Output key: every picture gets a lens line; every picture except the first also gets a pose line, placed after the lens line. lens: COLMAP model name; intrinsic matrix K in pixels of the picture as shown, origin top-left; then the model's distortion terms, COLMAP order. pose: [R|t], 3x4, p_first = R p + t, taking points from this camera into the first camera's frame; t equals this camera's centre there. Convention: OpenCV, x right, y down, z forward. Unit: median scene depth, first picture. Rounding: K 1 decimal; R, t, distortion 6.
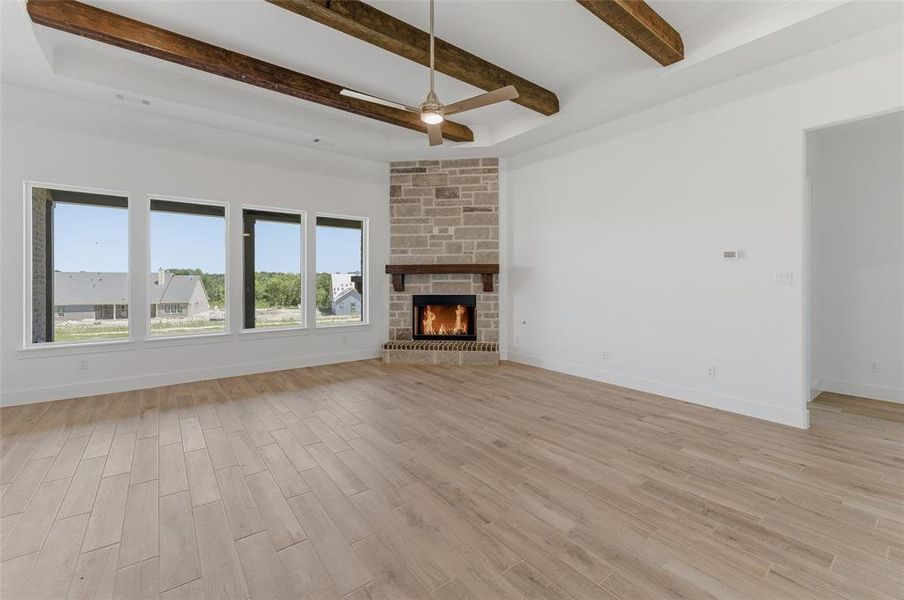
lens RADIAL K [[382.1, 0, 458.3], [0, 382.1, 282.5], [0, 0, 1]] dist [-0.002414, 0.000014]
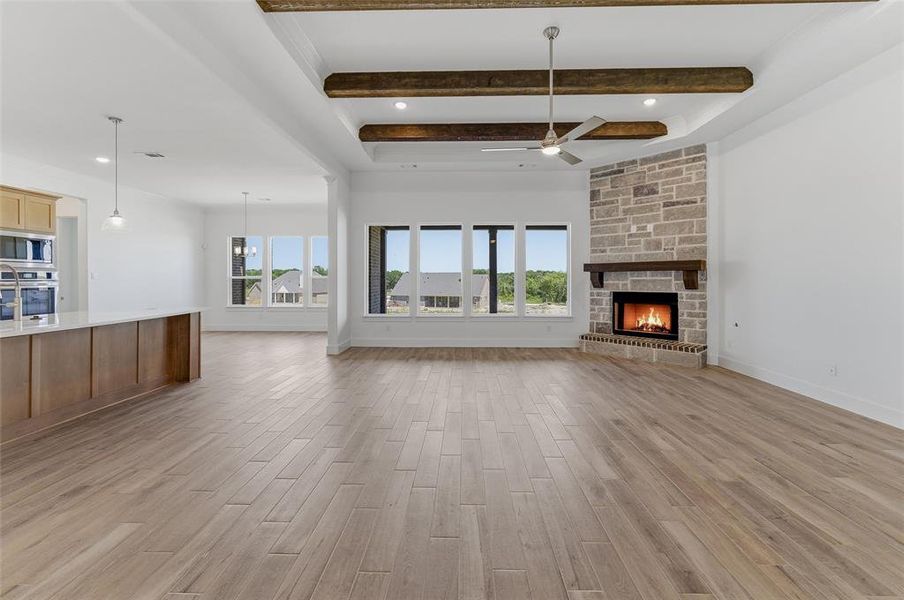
lens RADIAL K [[382.1, 0, 460.6], [0, 382.1, 280.9], [0, 0, 1]] dist [-0.002414, 0.000014]
pose [[0.780205, 0.002053, -0.625521, 0.220219], [-0.001247, 0.999998, 0.001727, 0.002145], [0.625523, -0.000568, 0.780206, -0.083254]]
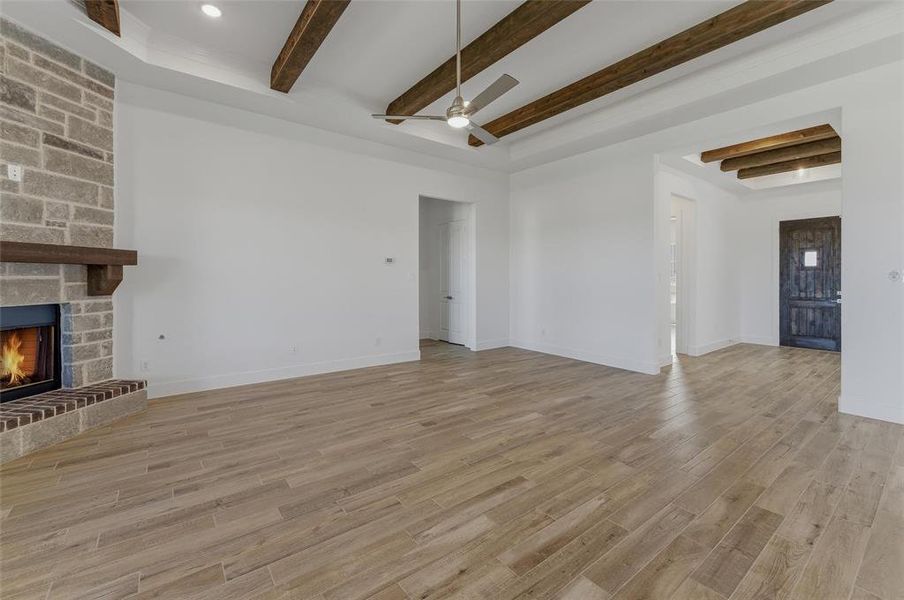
lens RADIAL K [[382.1, 0, 453.3], [0, 382.1, 278.6], [0, 0, 1]] dist [-0.002414, 0.000014]
pose [[0.012345, -0.002857, 0.999920, -0.493799], [0.000943, 0.999996, 0.002845, -0.003070], [-0.999923, 0.000907, 0.012347, 0.447414]]
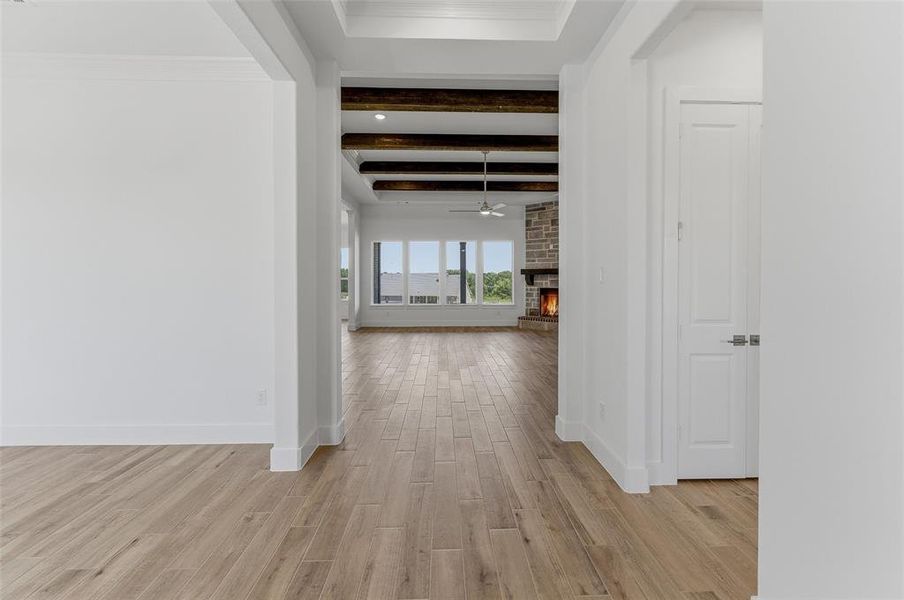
lens RADIAL K [[382.1, 0, 465.7], [0, 382.1, 283.7], [0, 0, 1]] dist [-0.002414, 0.000014]
pose [[0.823151, 0.005013, -0.567801, 0.545886], [-0.000287, 0.999965, 0.008412, 0.002933], [0.567823, -0.006762, 0.823123, -0.490478]]
